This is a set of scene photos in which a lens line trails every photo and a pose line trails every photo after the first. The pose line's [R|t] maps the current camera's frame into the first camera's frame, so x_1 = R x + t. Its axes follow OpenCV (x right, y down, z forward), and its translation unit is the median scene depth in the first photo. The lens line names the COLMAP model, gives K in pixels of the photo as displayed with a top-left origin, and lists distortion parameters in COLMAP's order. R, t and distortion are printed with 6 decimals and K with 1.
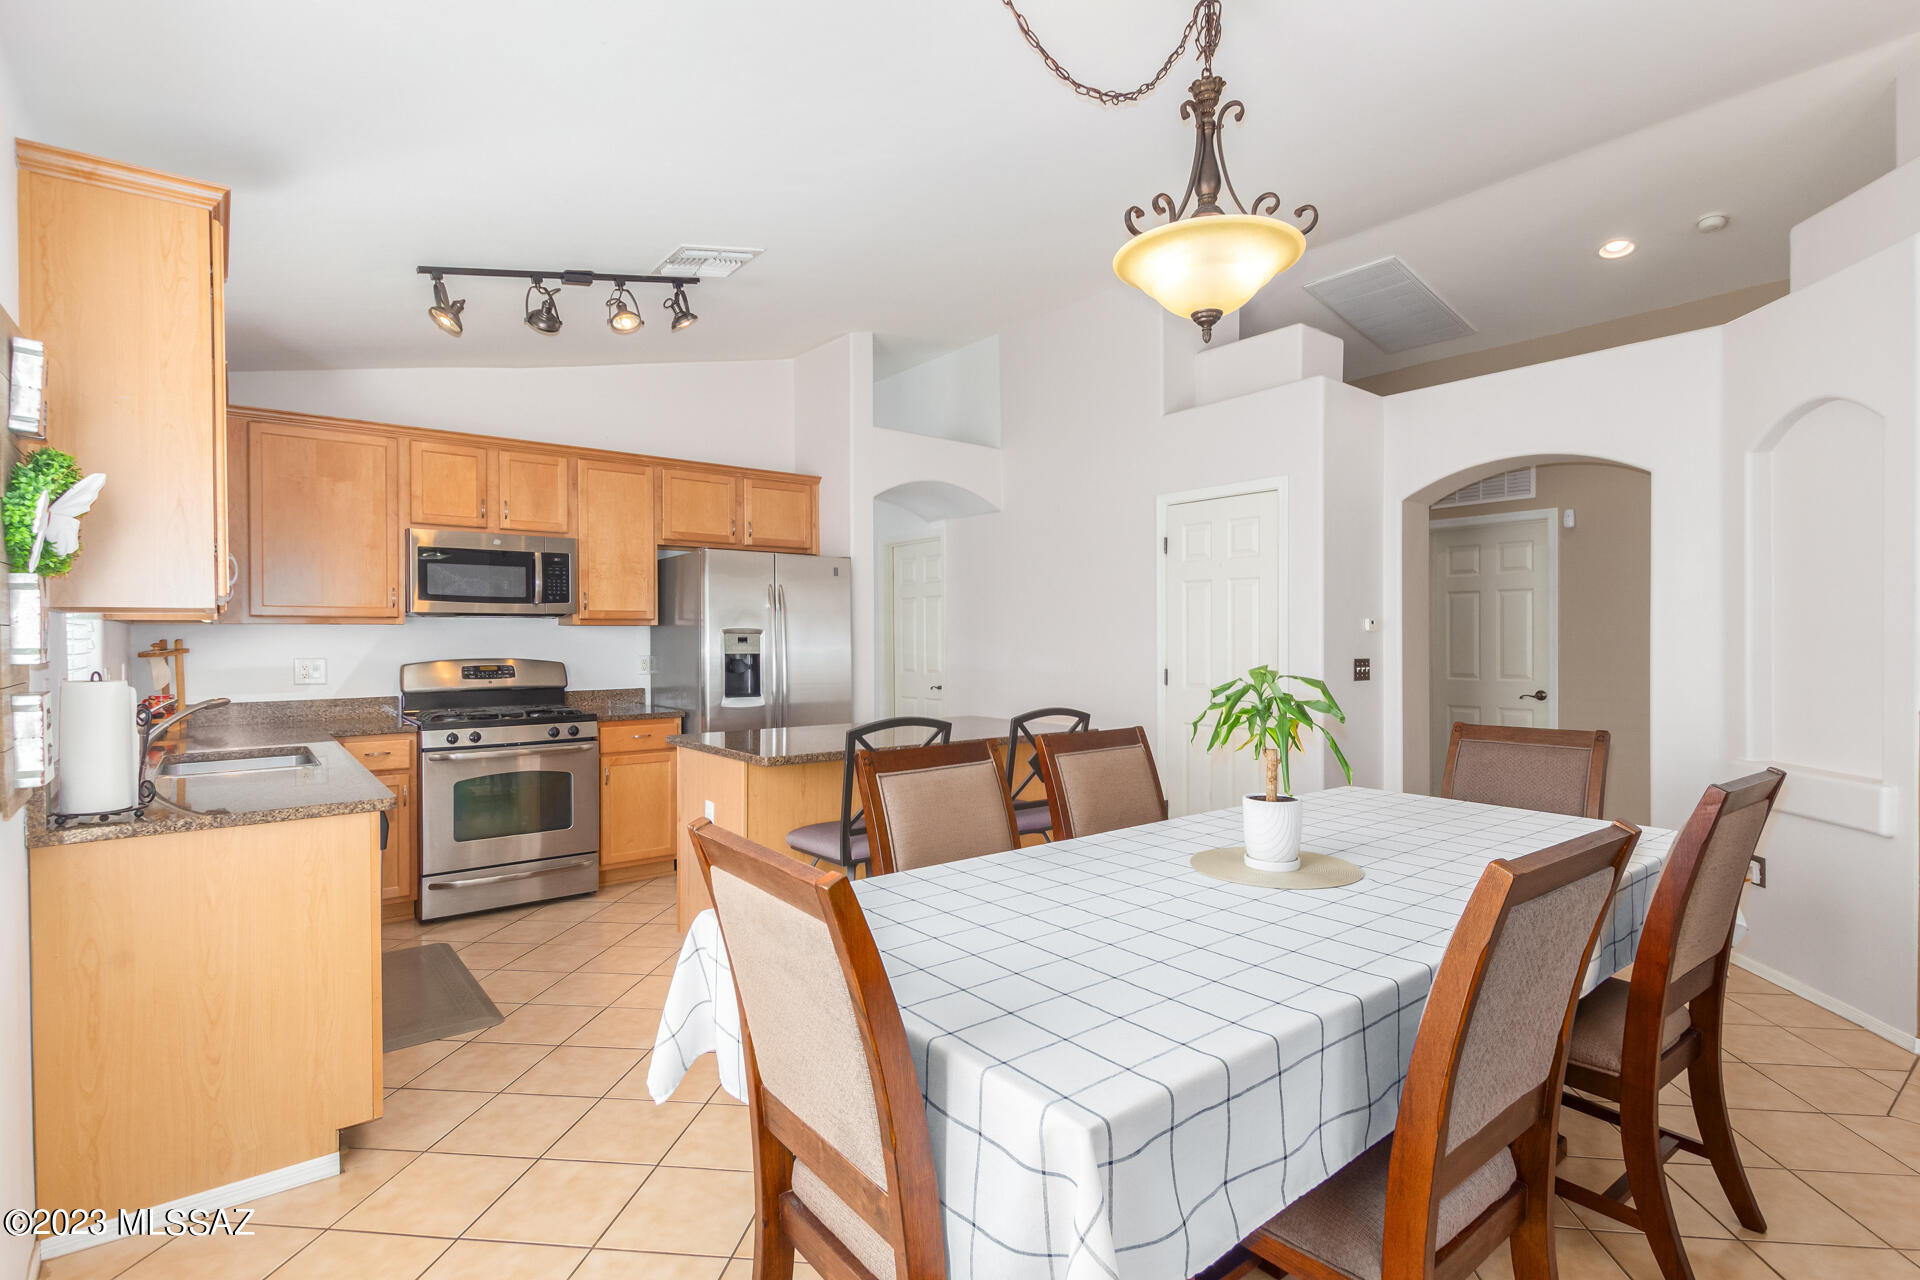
lens RADIAL K [[941.9, 0, 962.8], [0, 941.9, 646.9], [0, 0, 1]] dist [0.012330, -0.001785]
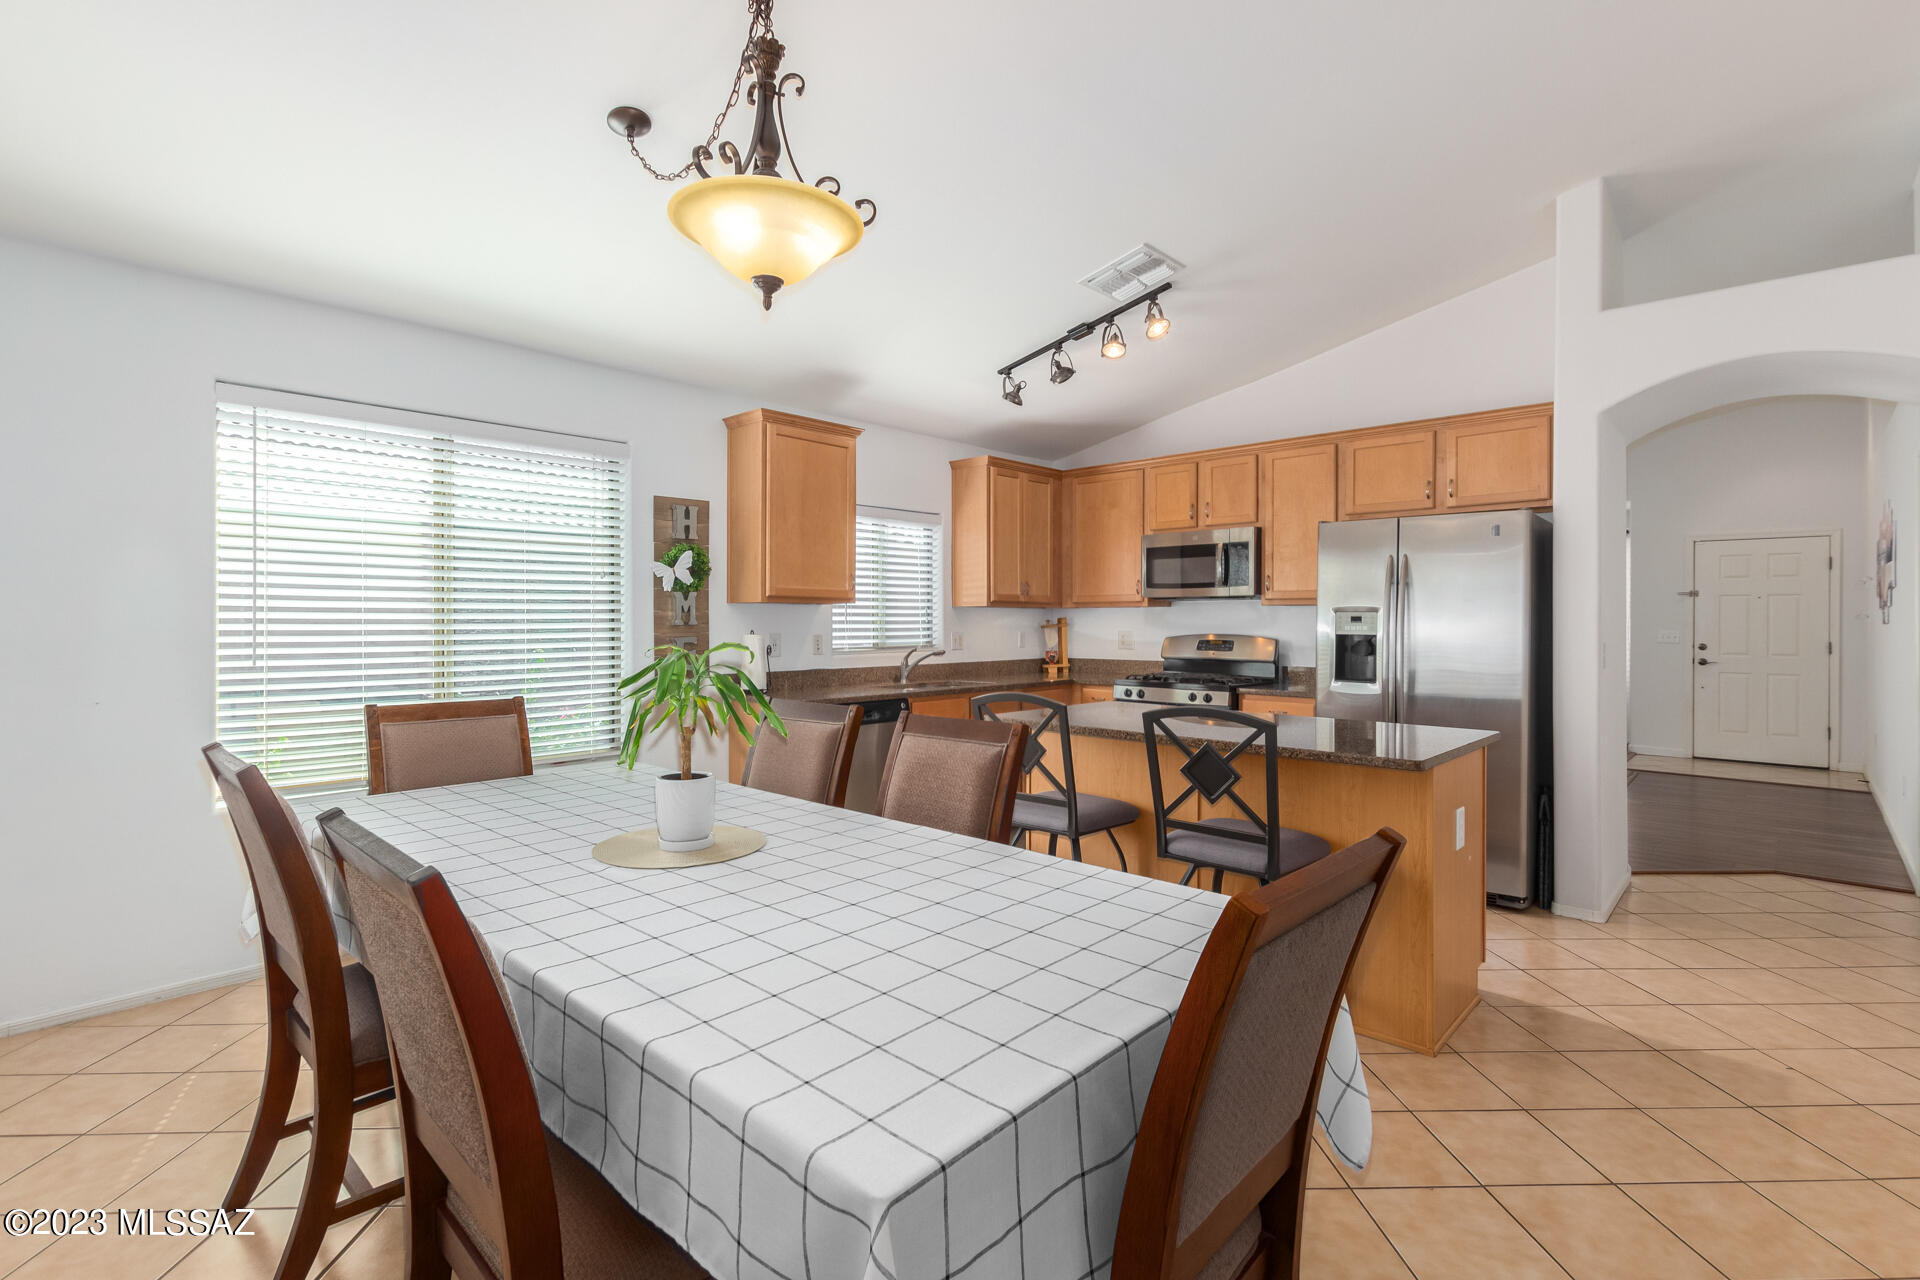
lens RADIAL K [[886.4, 0, 978.6], [0, 886.4, 619.3], [0, 0, 1]] dist [0.007723, -0.004522]
pose [[0.161917, 0.001272, -0.986804, 0.594990], [-0.011306, 0.999936, -0.000567, -0.002656], [0.986740, 0.011248, 0.161921, 0.543266]]
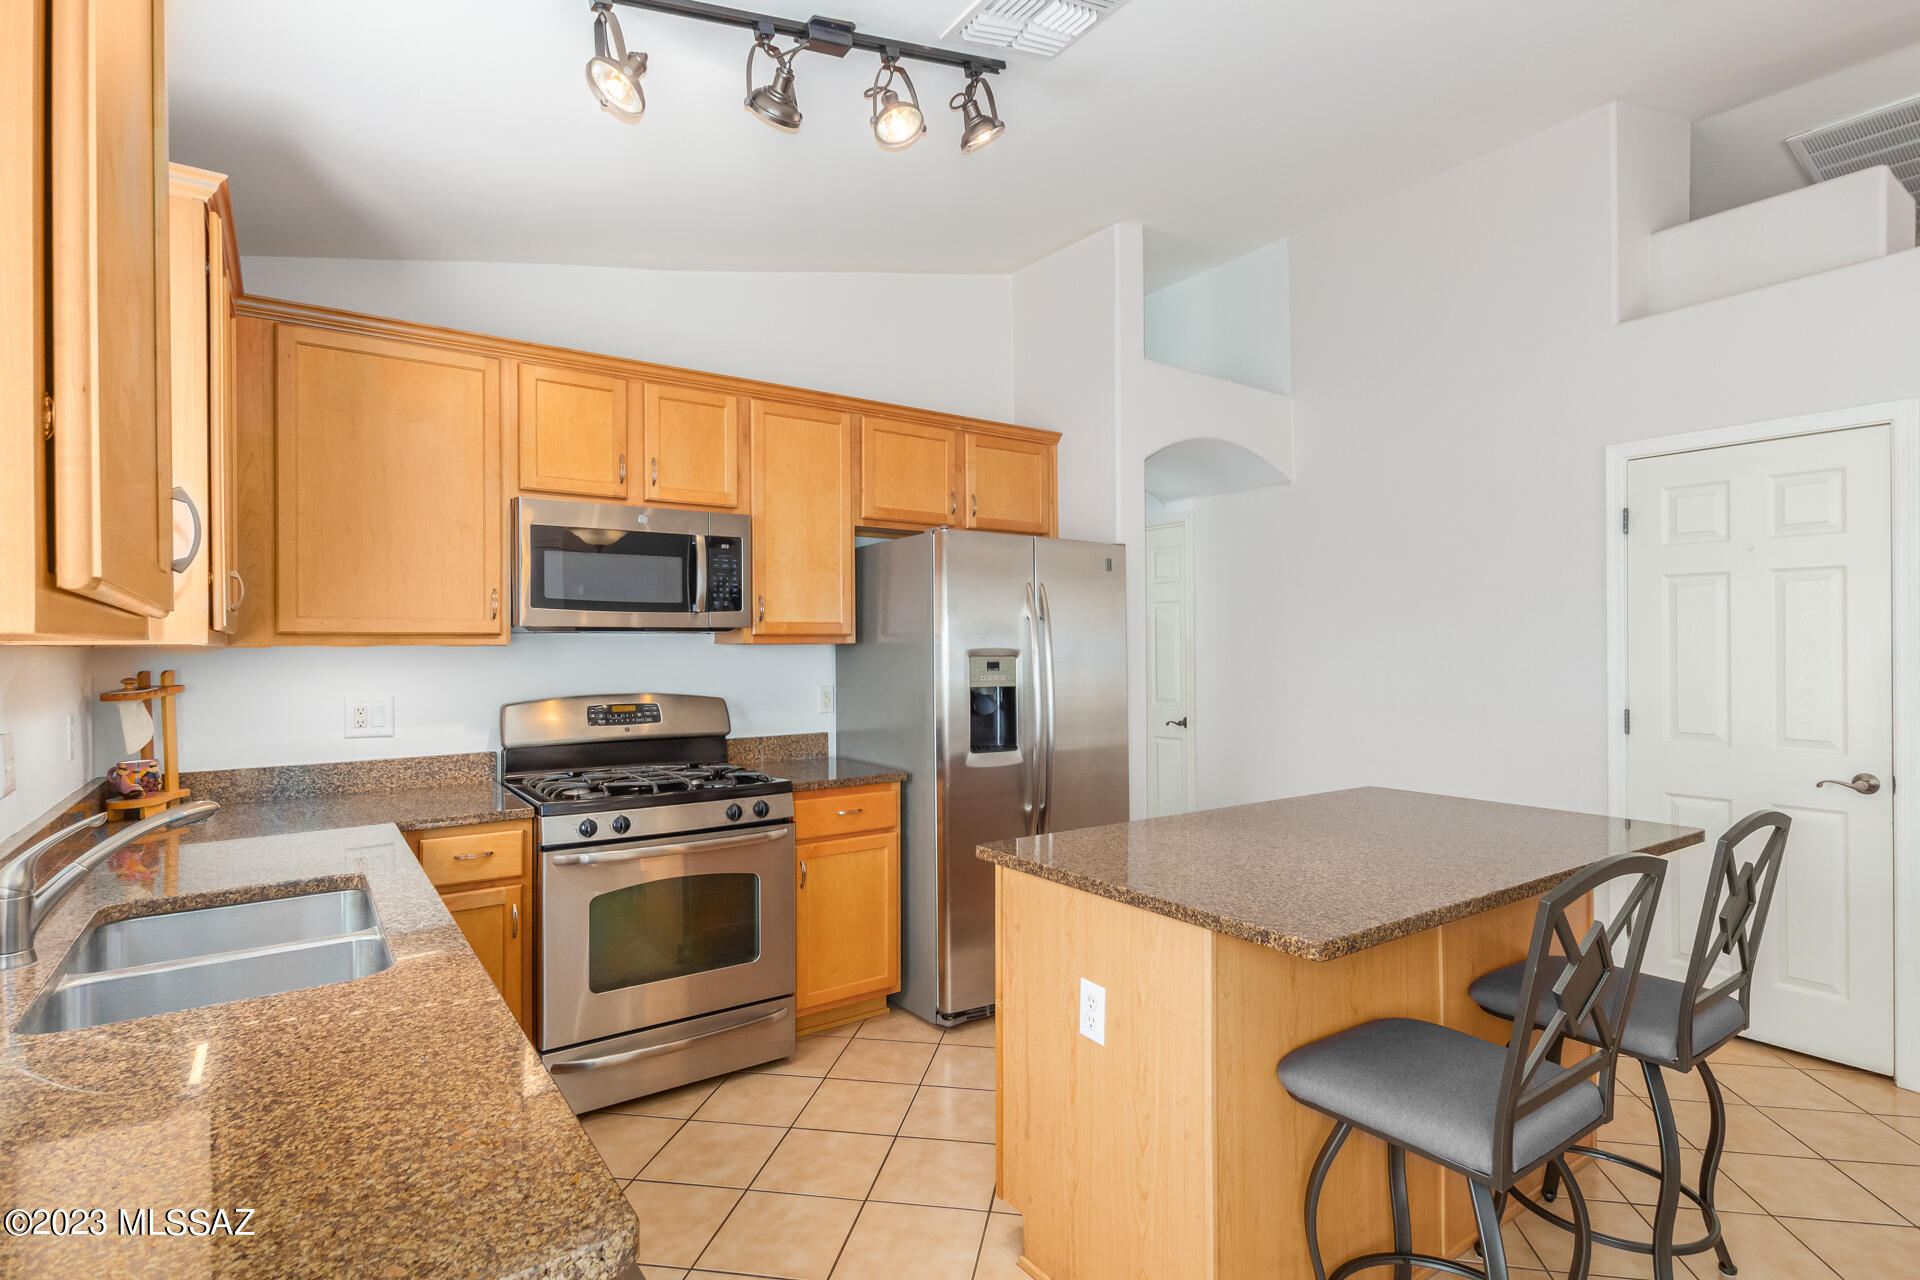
lens RADIAL K [[941.9, 0, 950.8], [0, 941.9, 647.6], [0, 0, 1]] dist [0.012330, -0.001785]
pose [[0.998705, -0.000389, -0.050871, -0.246912], [-0.000011, 0.999969, -0.007857, -0.016318], [0.050872, 0.007847, 0.998674, 0.356823]]
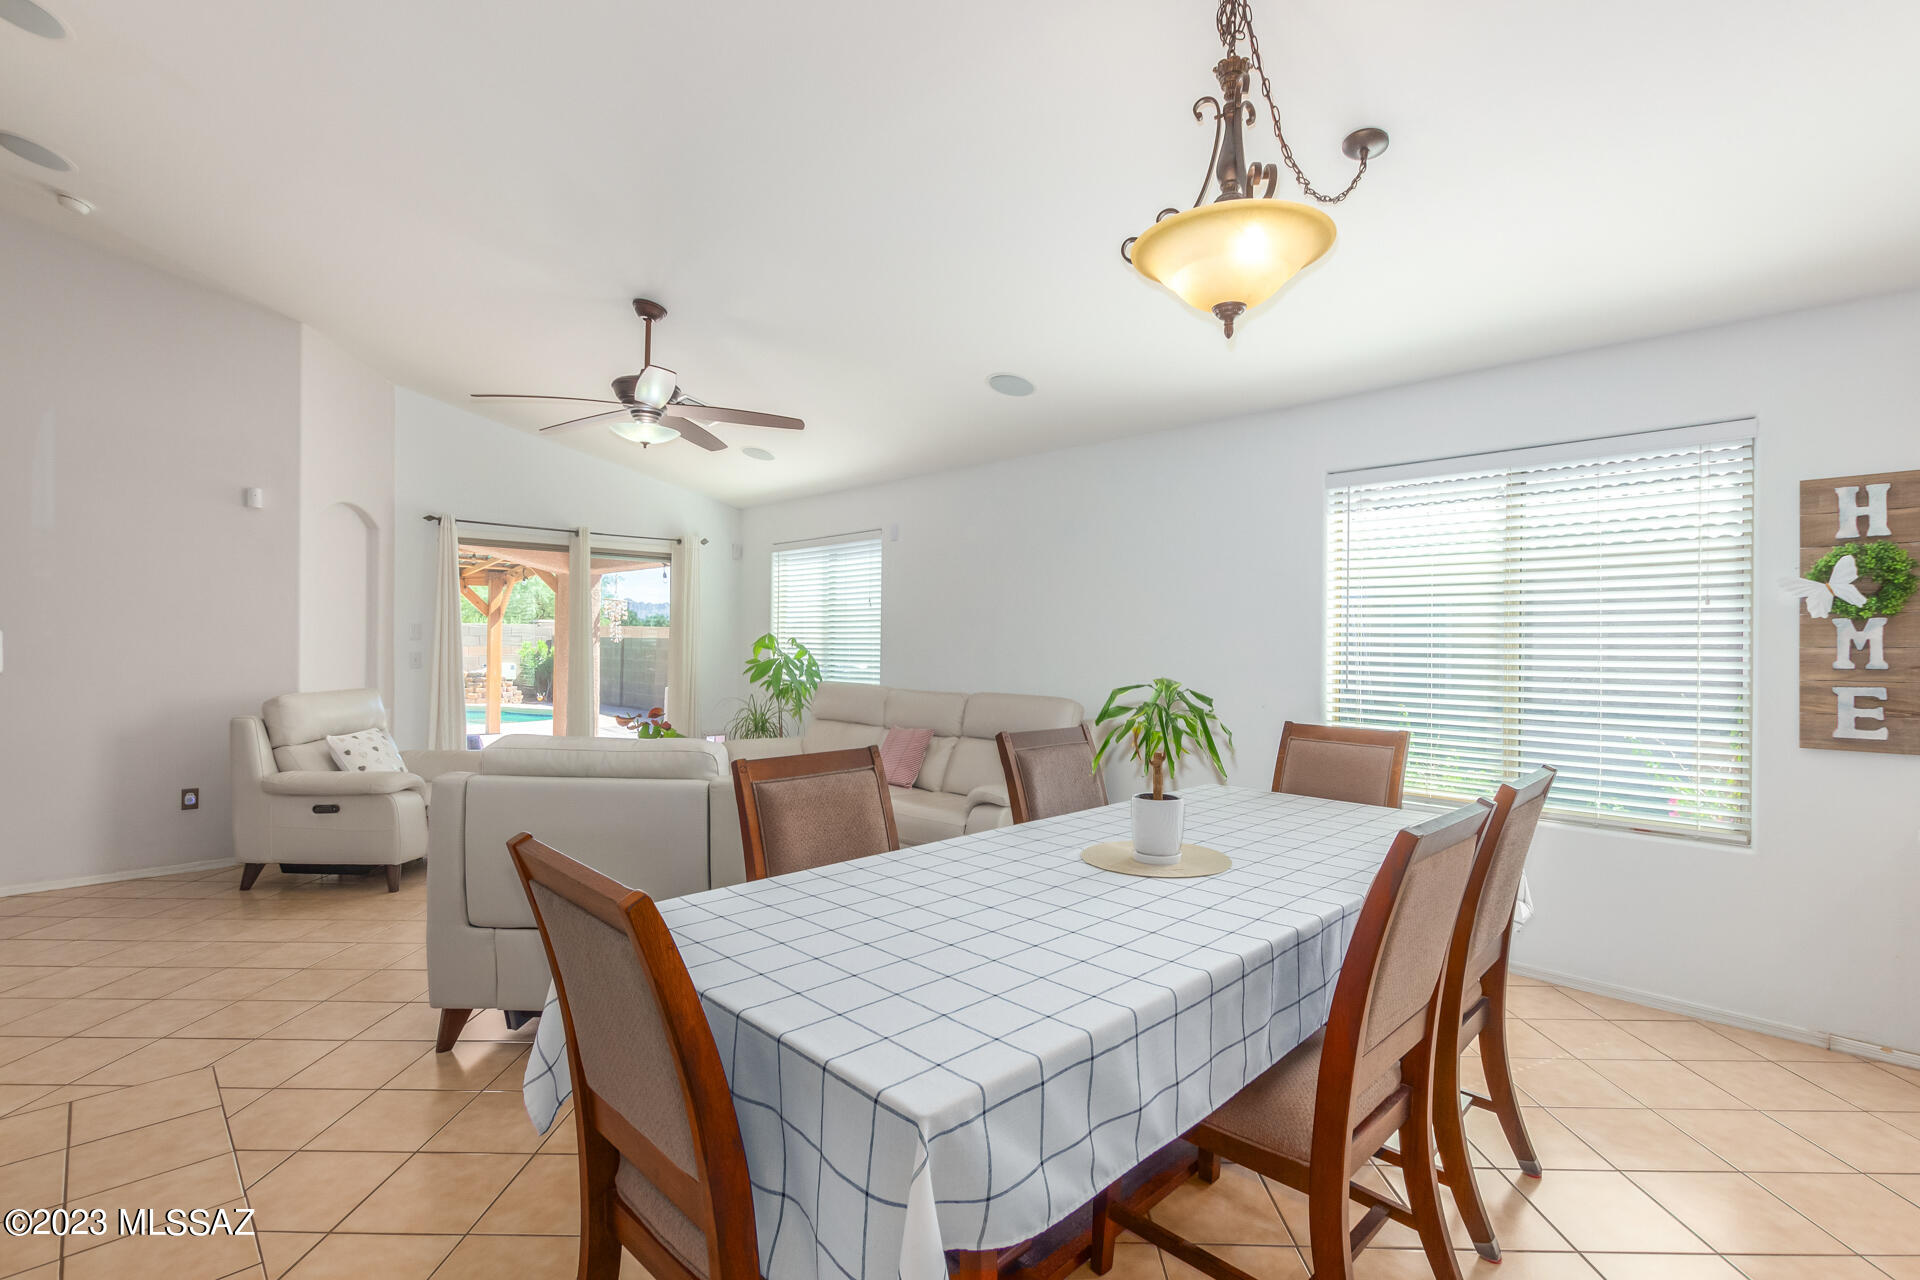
lens RADIAL K [[886.4, 0, 946.9], [0, 886.4, 639.2], [0, 0, 1]] dist [0.007723, -0.004522]
pose [[-0.995447, -0.008773, -0.094916, 0.308605], [-0.009554, 0.999924, 0.007773, -0.012599], [0.094841, 0.008644, -0.995455, 0.934182]]
